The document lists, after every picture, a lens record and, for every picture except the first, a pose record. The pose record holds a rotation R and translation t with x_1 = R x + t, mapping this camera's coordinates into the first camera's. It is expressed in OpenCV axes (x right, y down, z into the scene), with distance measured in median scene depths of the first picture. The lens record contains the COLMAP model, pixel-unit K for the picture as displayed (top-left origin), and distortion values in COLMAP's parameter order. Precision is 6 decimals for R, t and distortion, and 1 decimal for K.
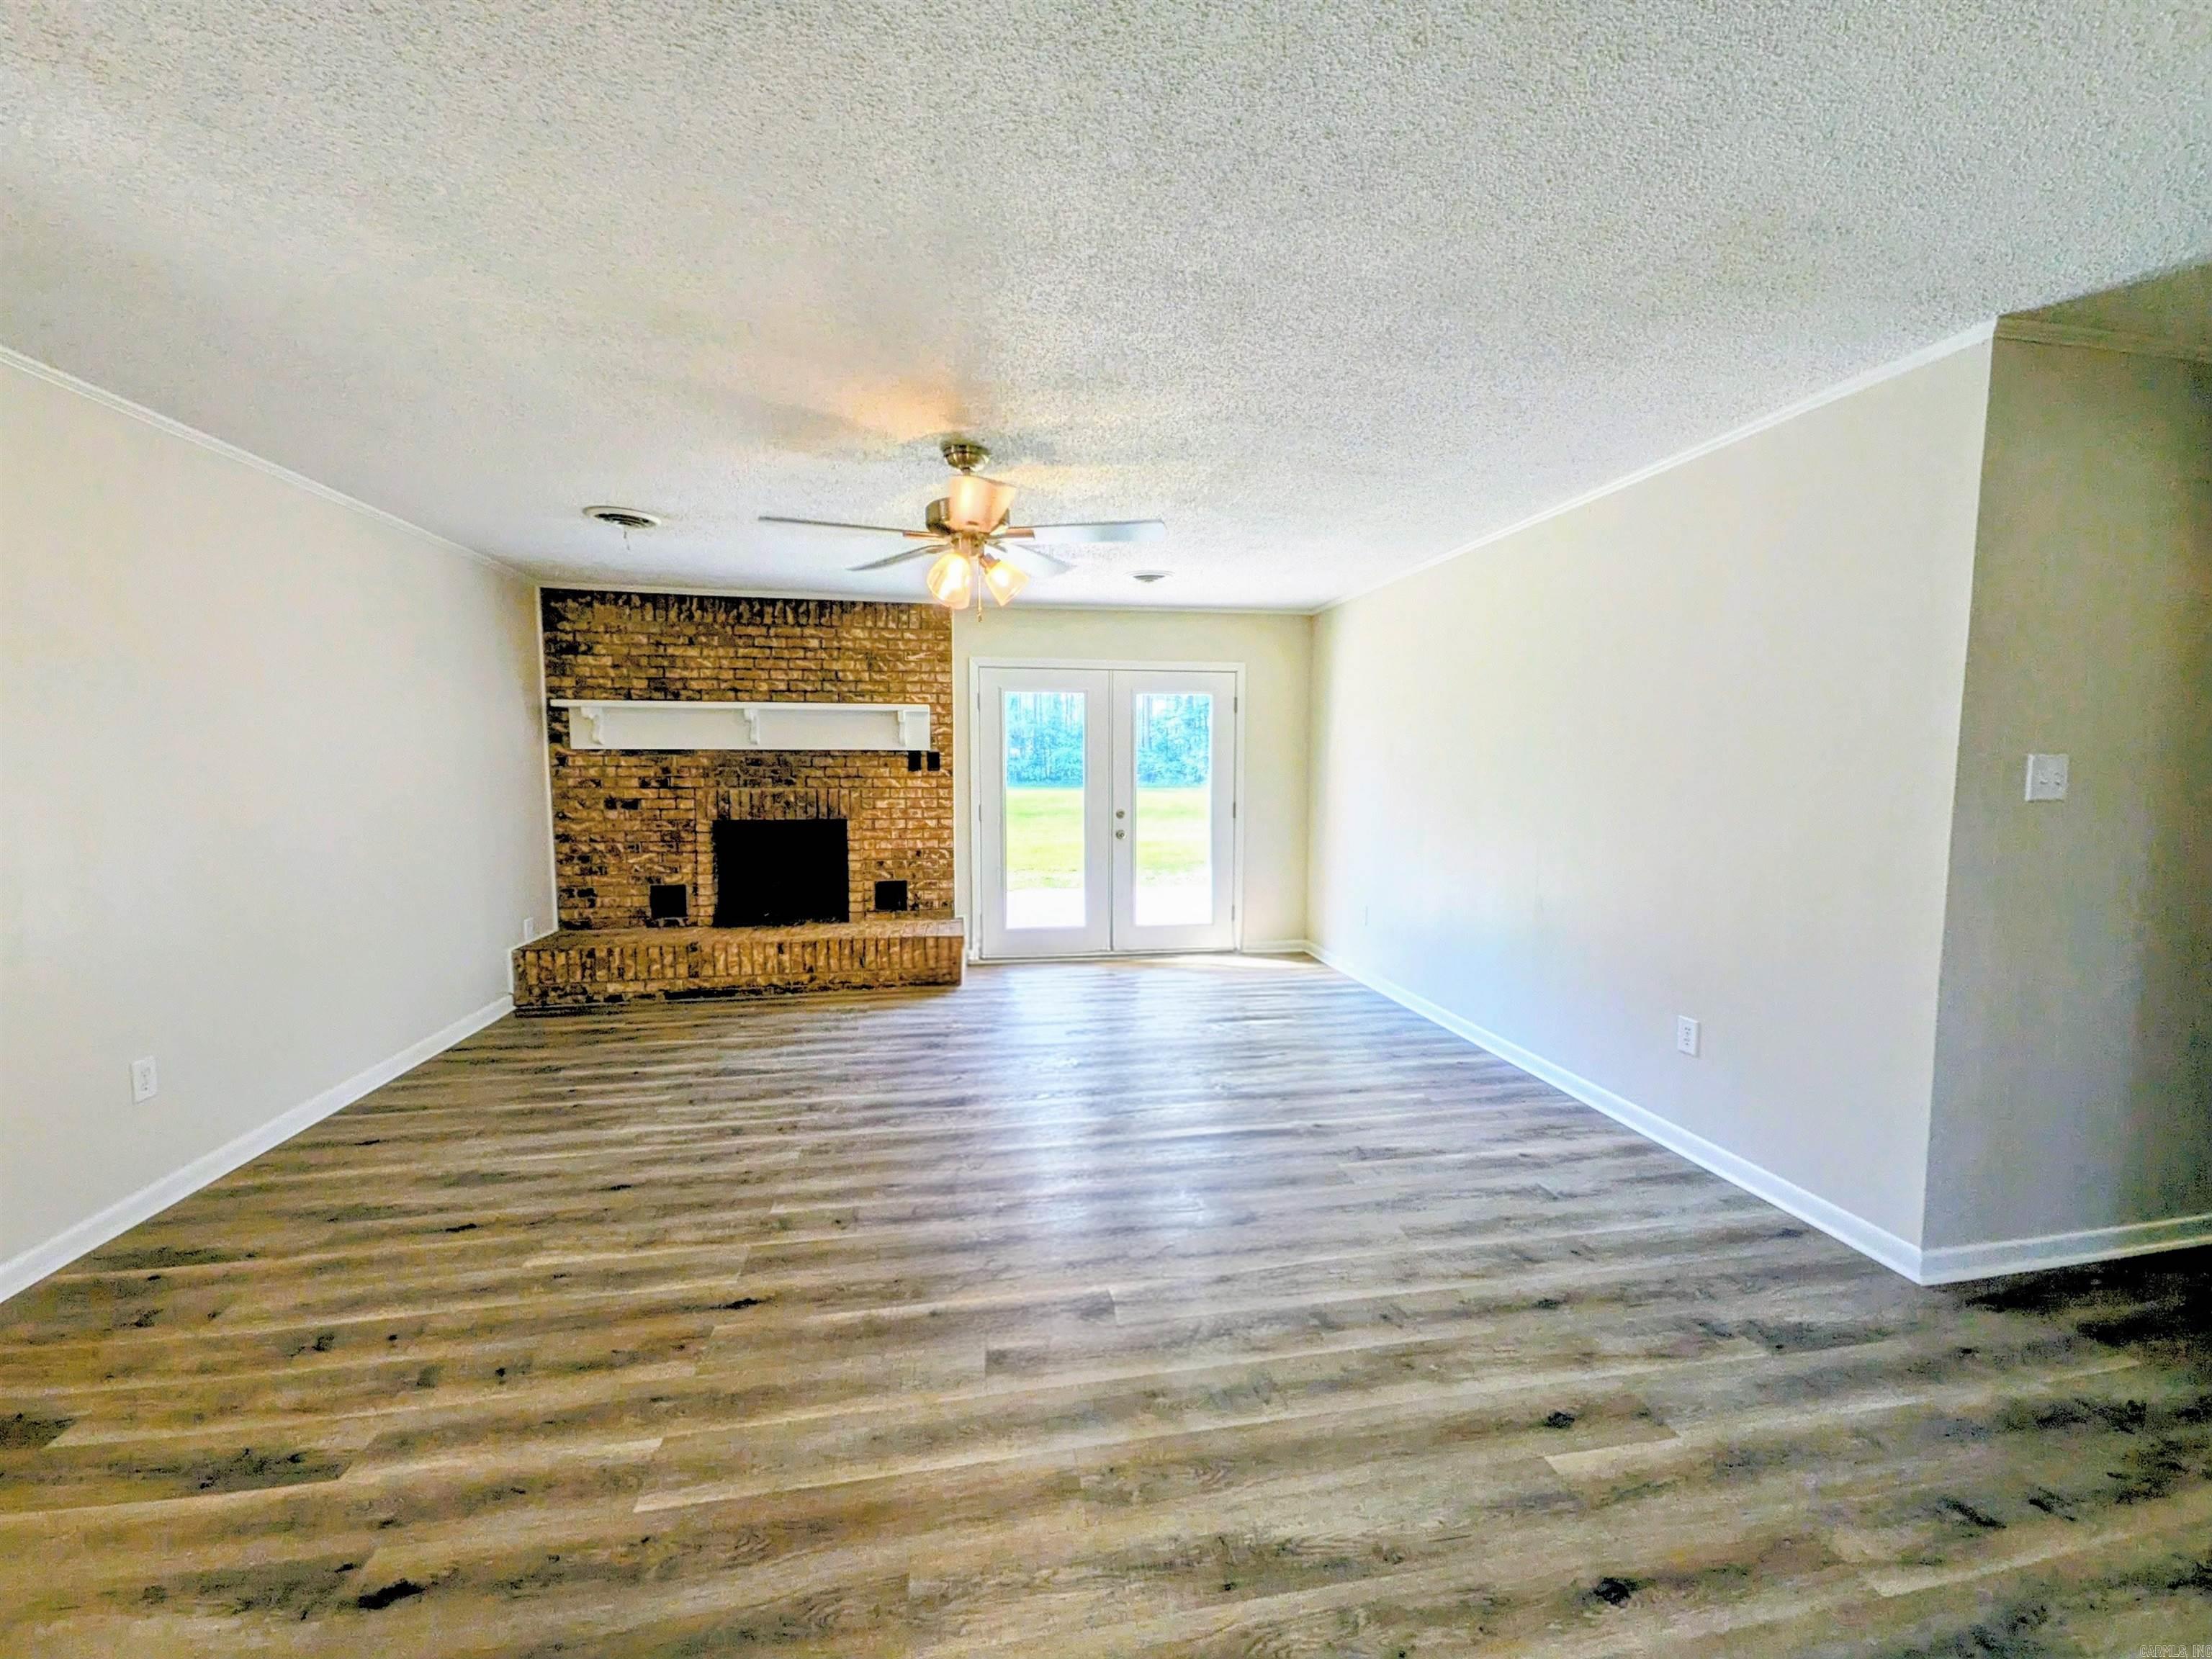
lens RADIAL K [[870.0, 0, 1108.3], [0, 870.0, 832.3], [0, 0, 1]] dist [0.002387, 0.000191]
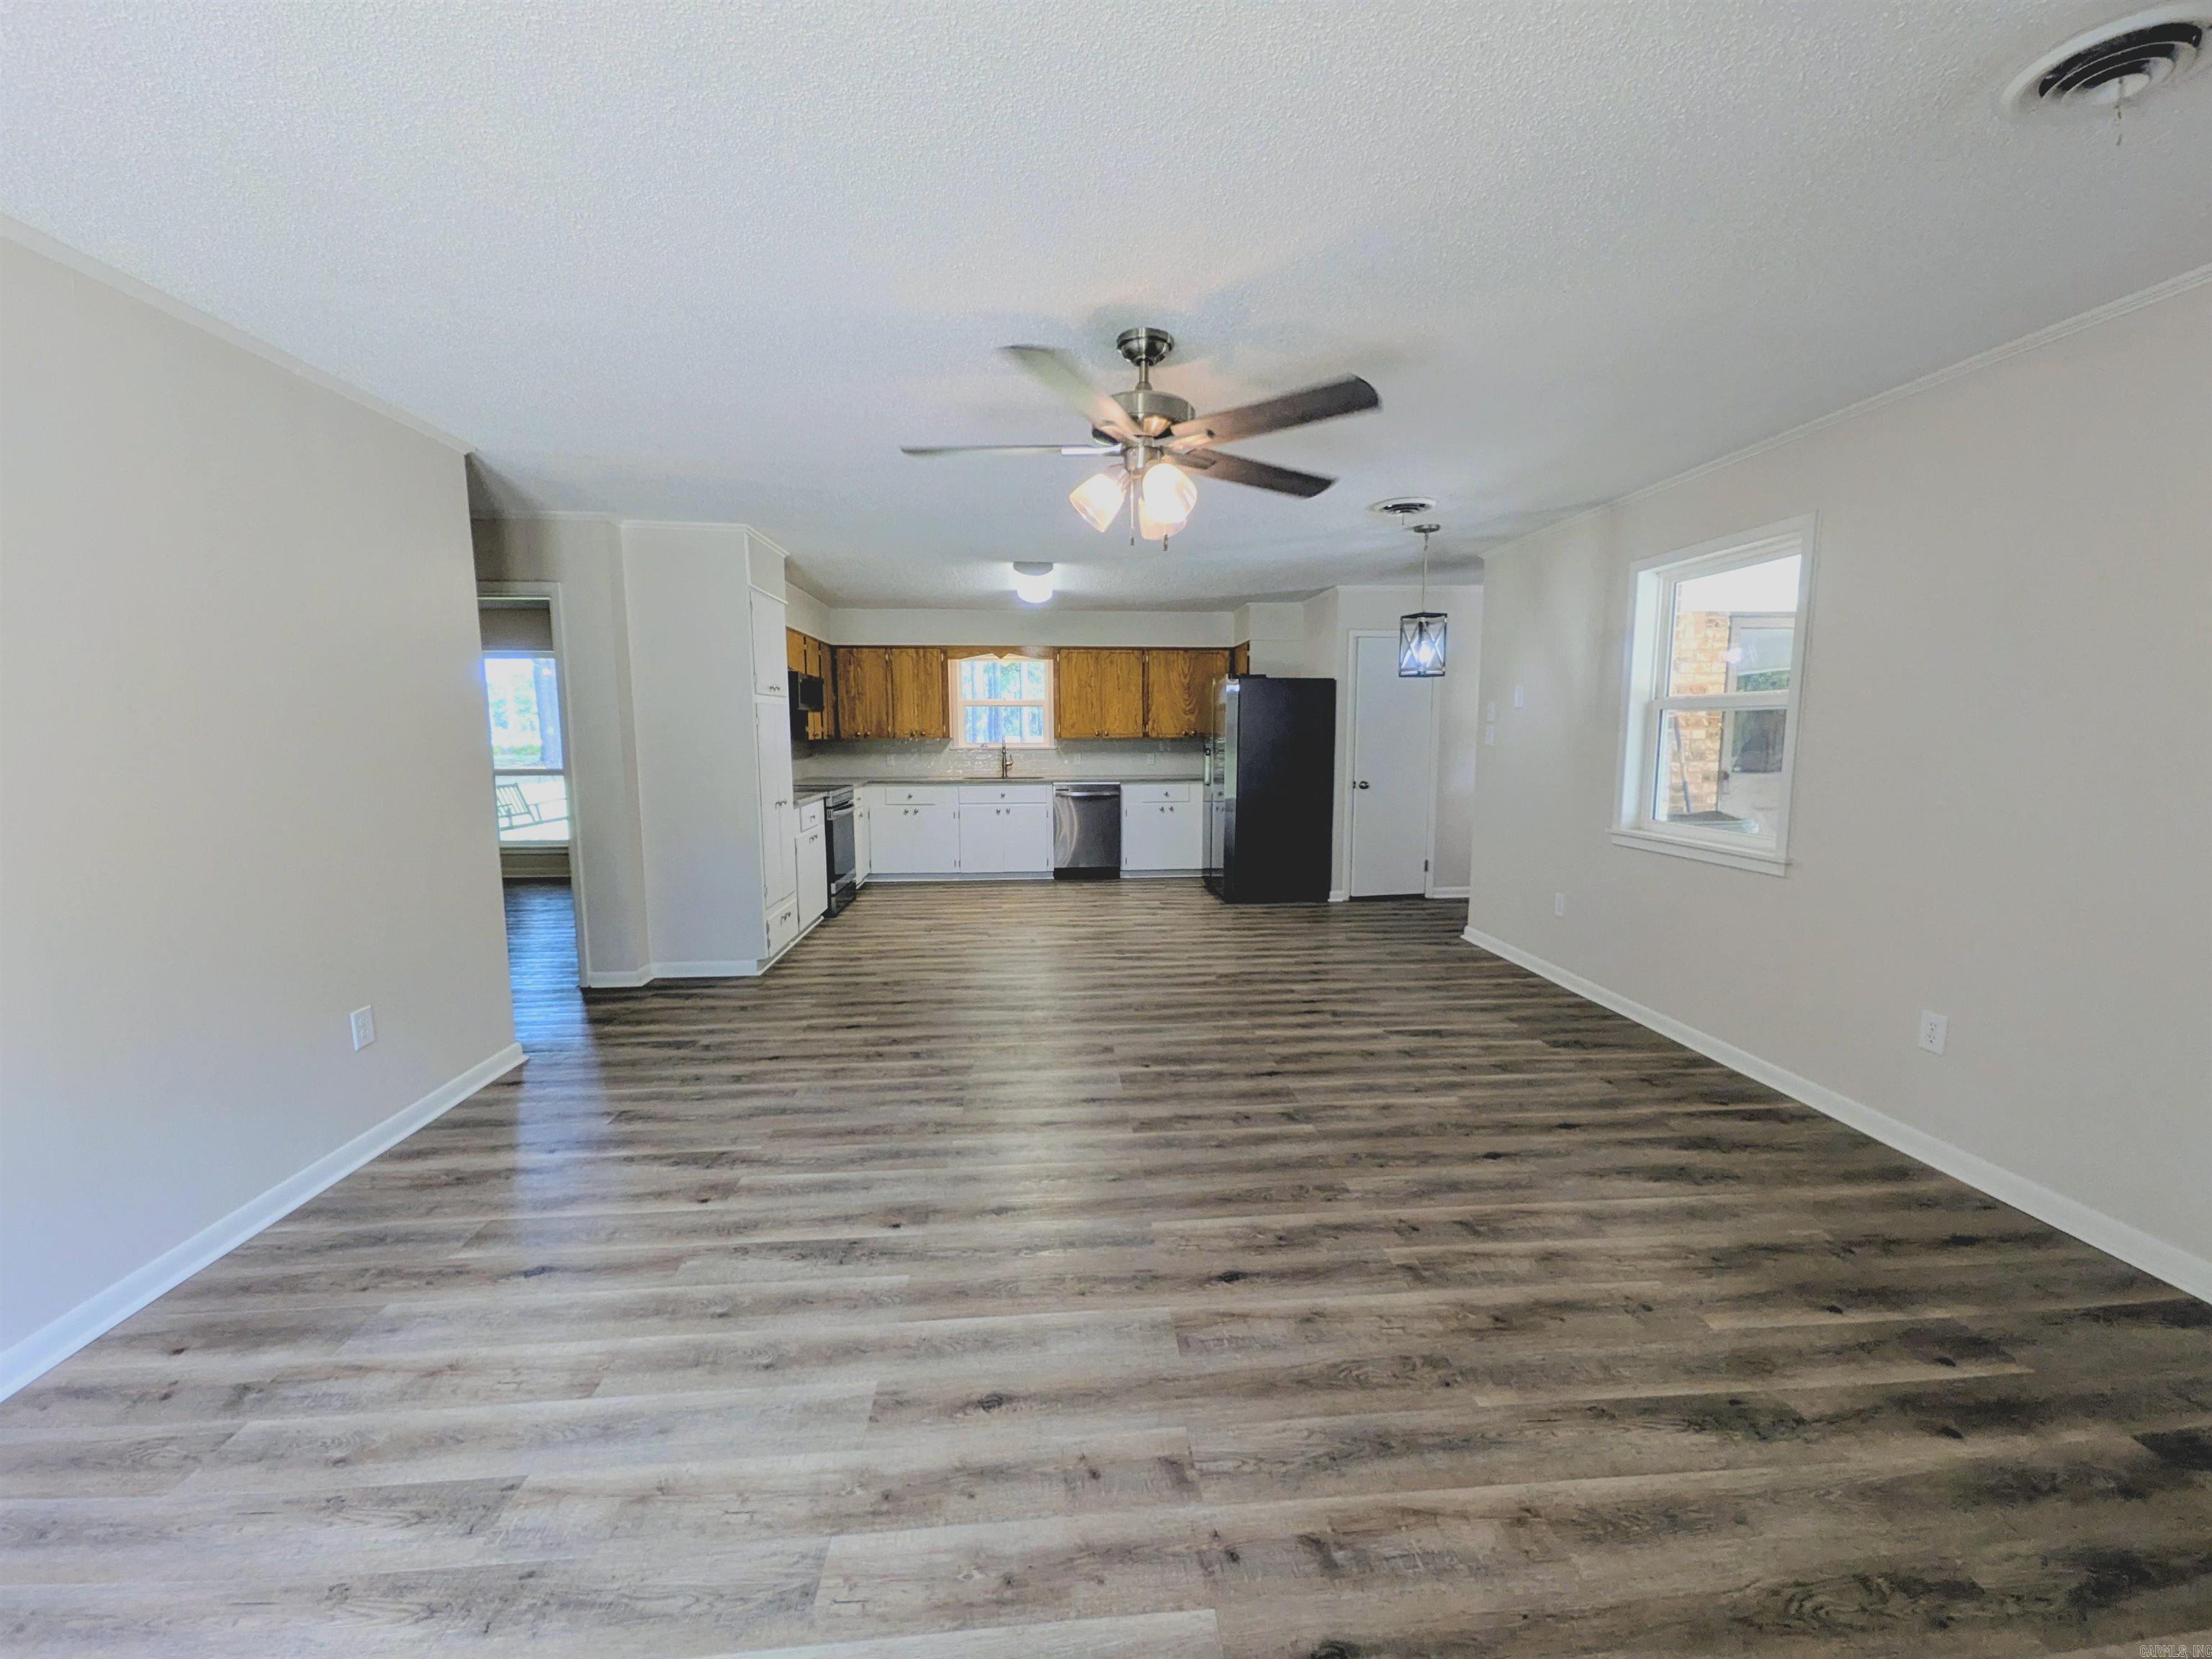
lens RADIAL K [[871.3, 0, 1106.8], [0, 871.3, 835.3], [0, 0, 1]] dist [0.001199, -0.011589]
pose [[-0.995050, -0.010394, 0.098828, -0.264704], [0.009625, 0.979758, 0.199955, -0.183362], [-0.098906, 0.199916, -0.974808, 2.347211]]
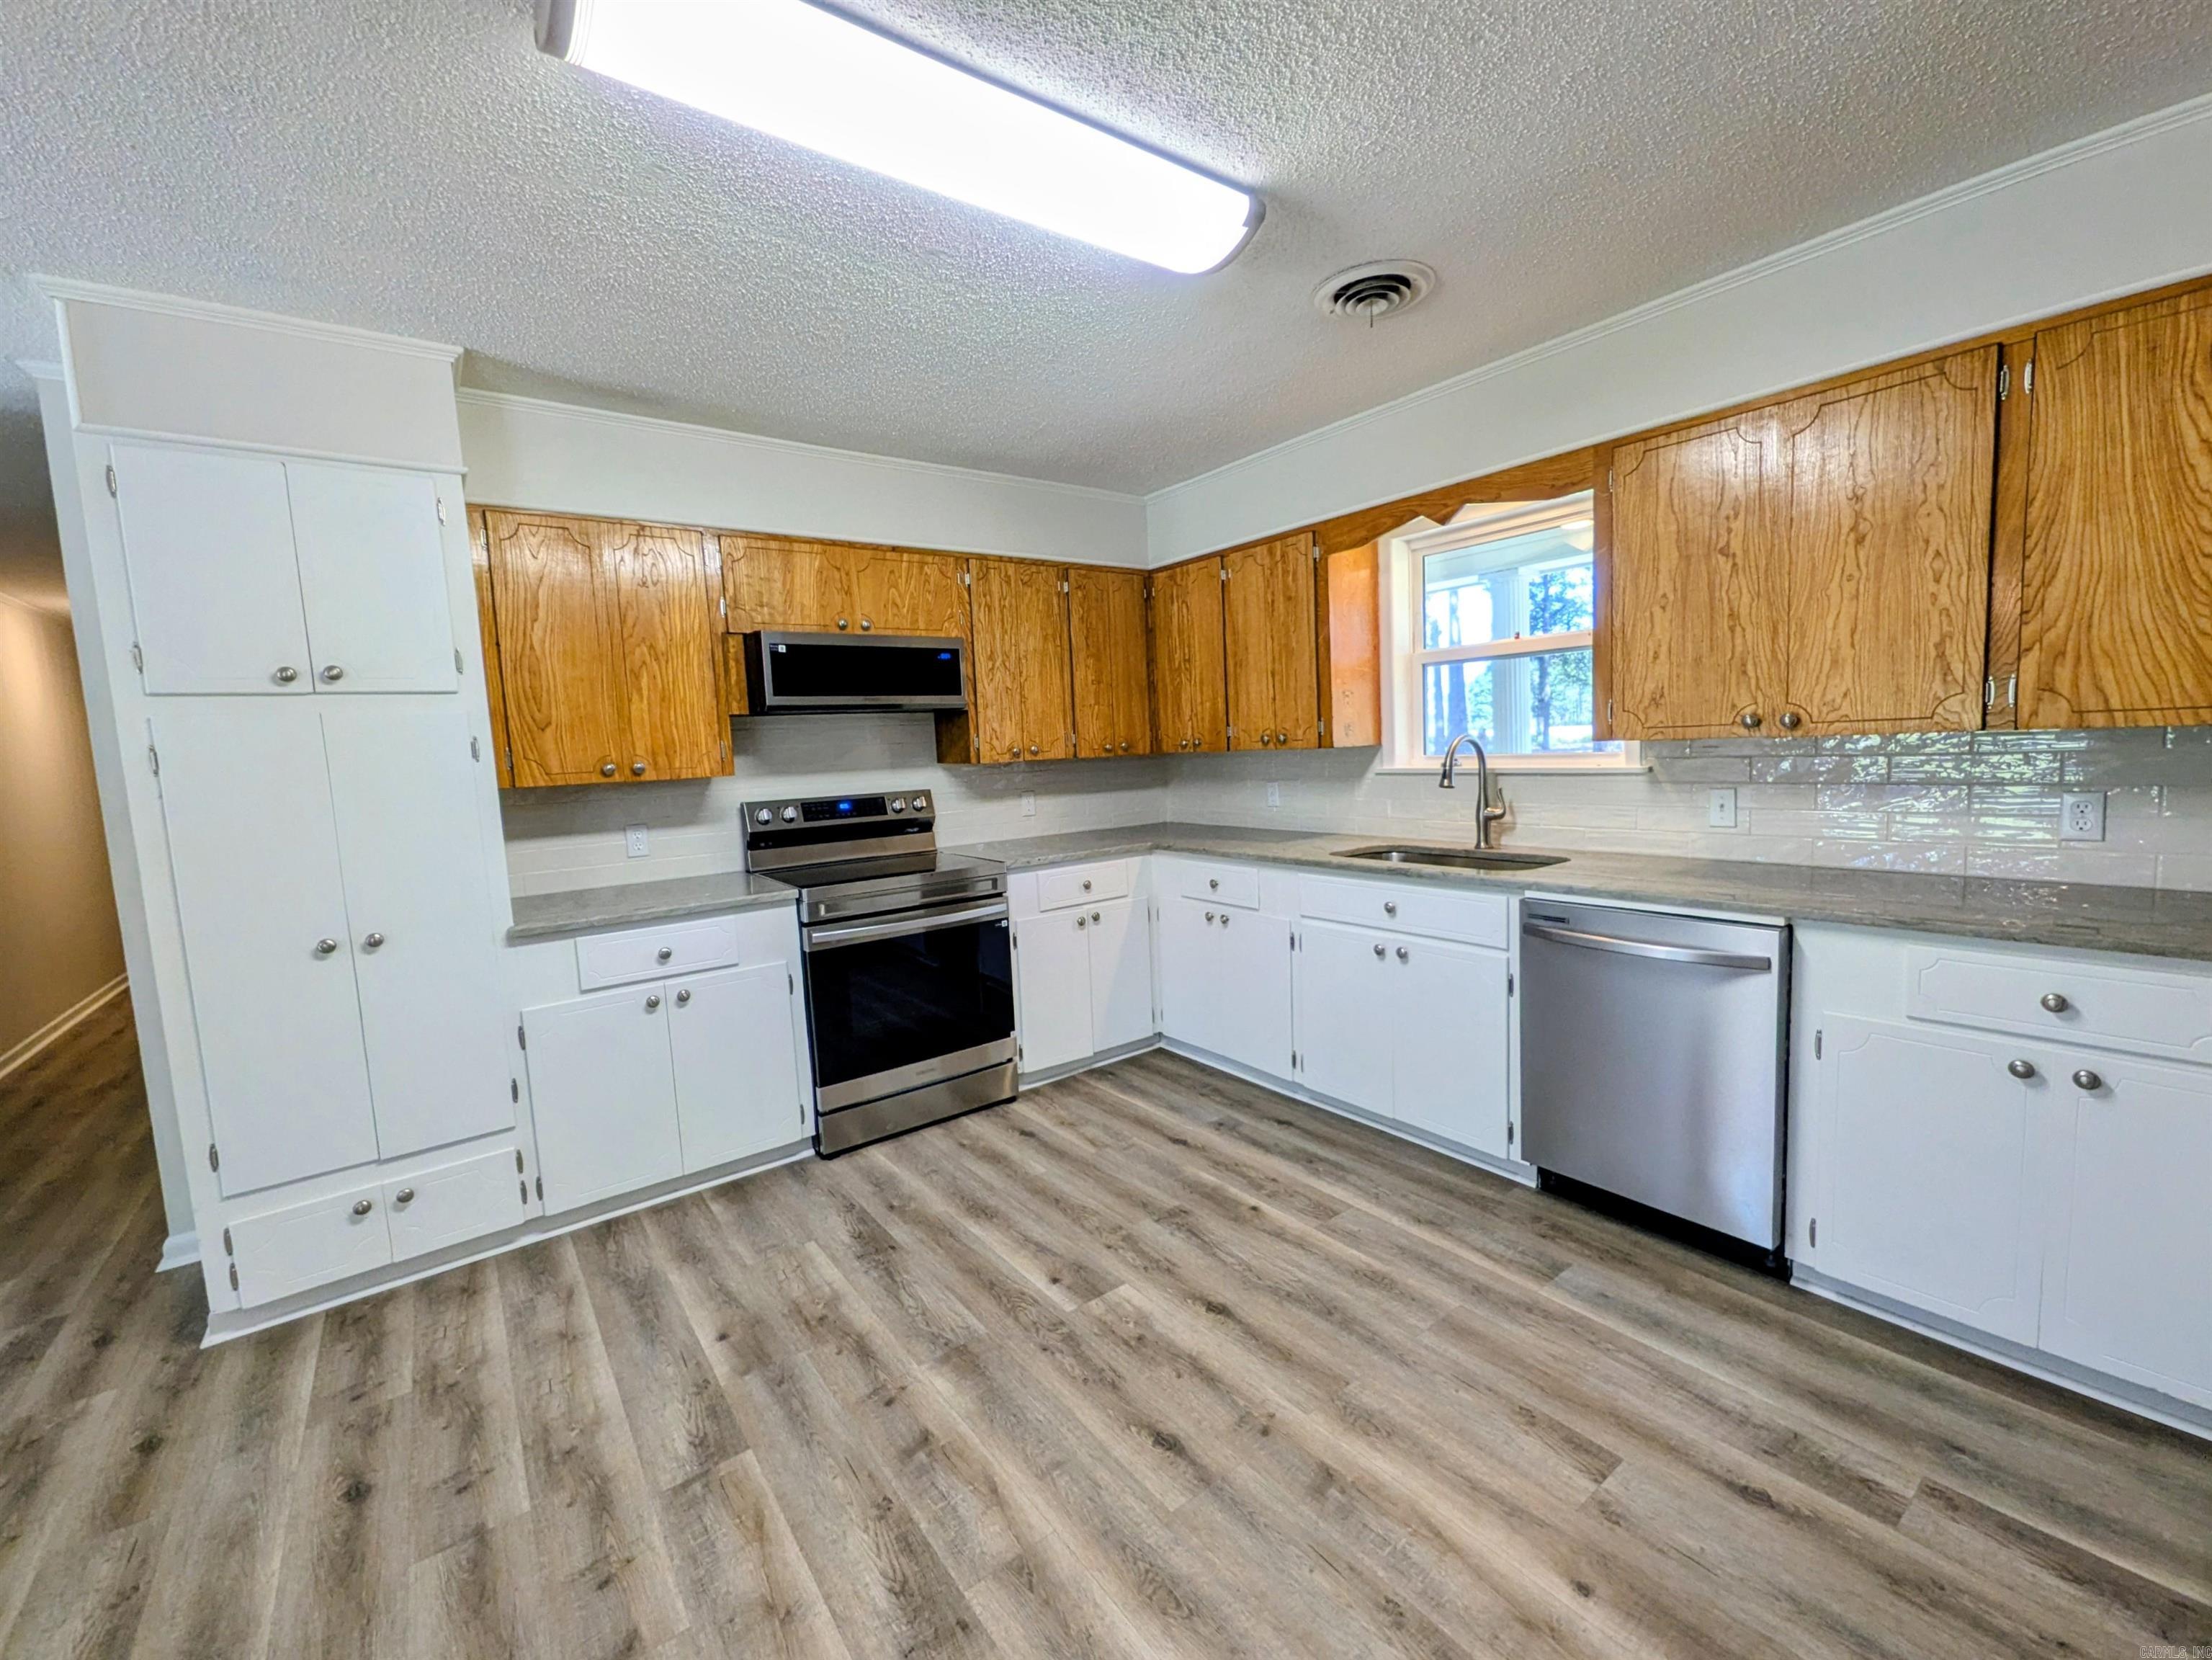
lens RADIAL K [[906.1, 0, 1112.0], [0, 906.1, 833.6], [0, 0, 1]] dist [0.006117, 0.000206]
pose [[-0.450641, -0.072206, 0.889780, -0.459760], [0.117457, 0.983262, 0.139280, 0.013775], [-0.884944, 0.167277, -0.434618, -0.063679]]
